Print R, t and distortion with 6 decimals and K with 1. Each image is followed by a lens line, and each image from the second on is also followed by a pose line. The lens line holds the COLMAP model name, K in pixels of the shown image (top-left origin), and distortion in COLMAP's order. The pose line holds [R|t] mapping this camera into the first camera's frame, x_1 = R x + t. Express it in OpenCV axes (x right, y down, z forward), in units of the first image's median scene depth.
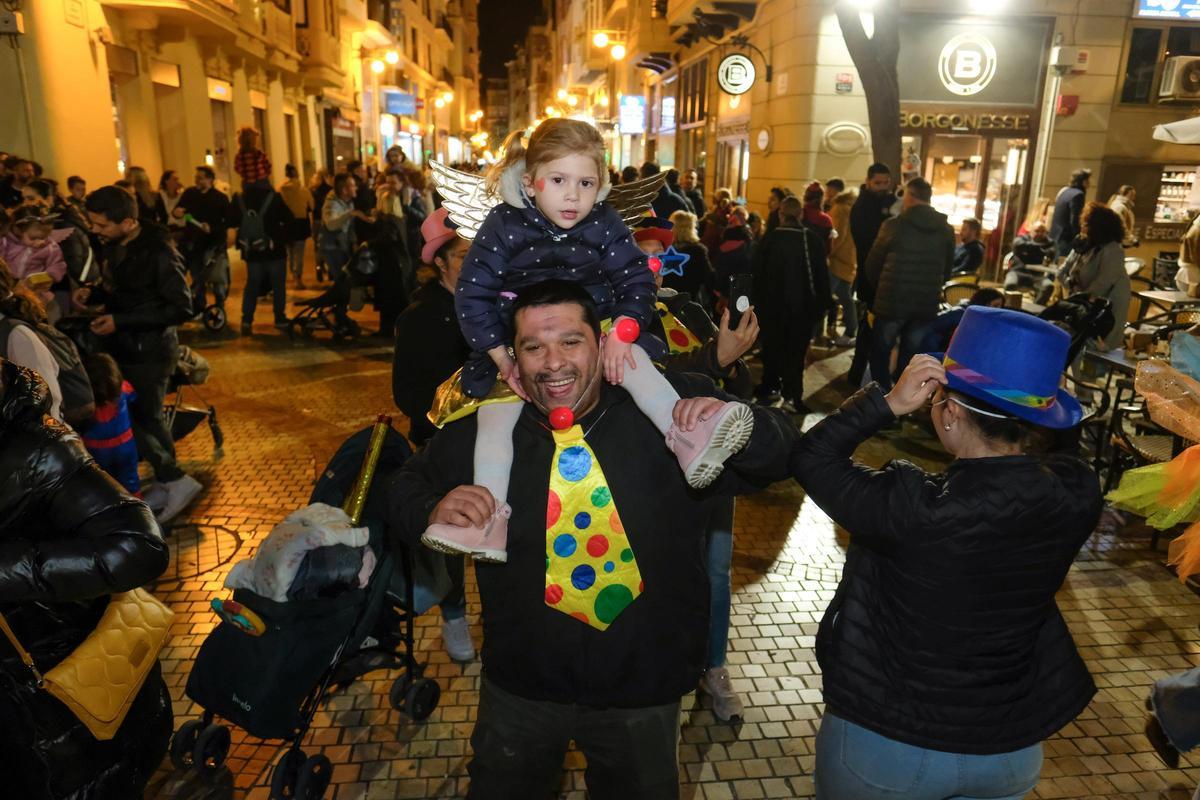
lens RADIAL K [[864.2, 0, 601.2], [0, 864.2, 402.4], [0, 0, 1]] dist [-0.007927, -0.008520]
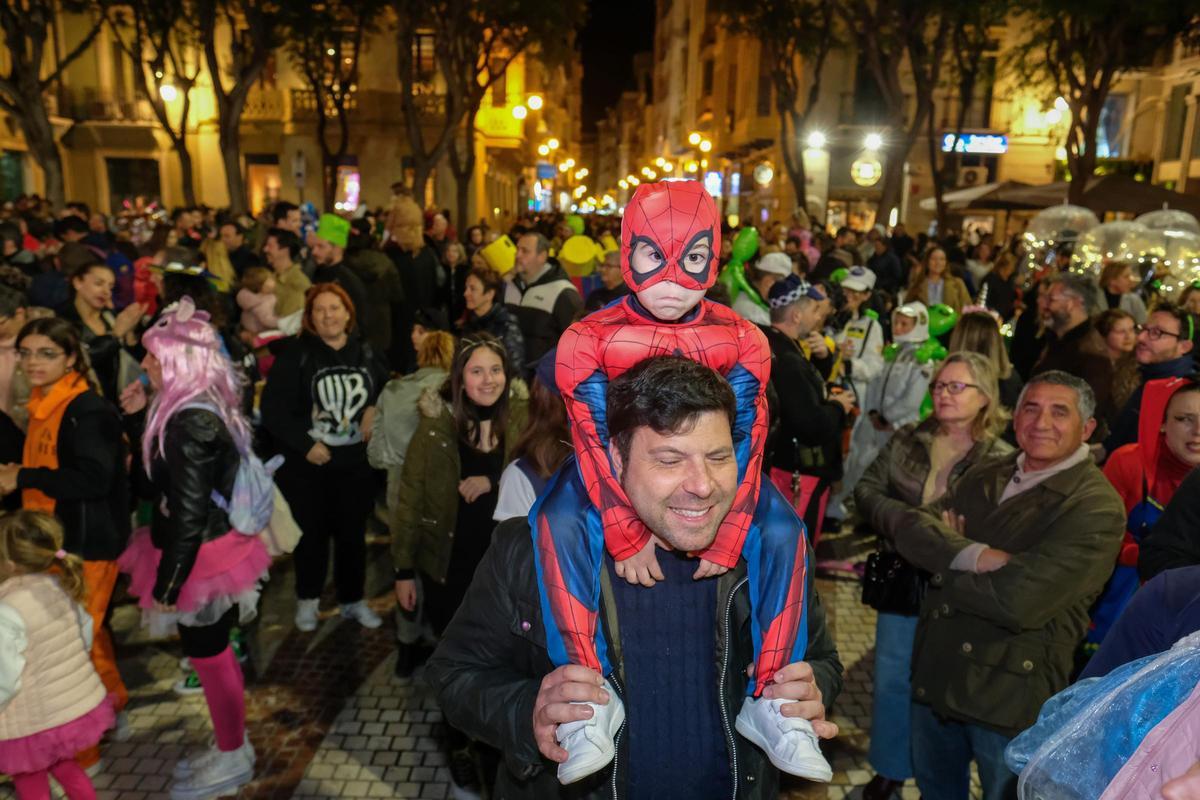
lens RADIAL K [[864.2, 0, 597.5], [0, 864.2, 398.8], [0, 0, 1]] dist [-0.007927, -0.008520]
pose [[0.995653, 0.023950, -0.090005, -0.013841], [-0.029136, 0.997963, -0.056759, 0.091076], [0.088463, 0.059135, 0.994323, -0.332580]]
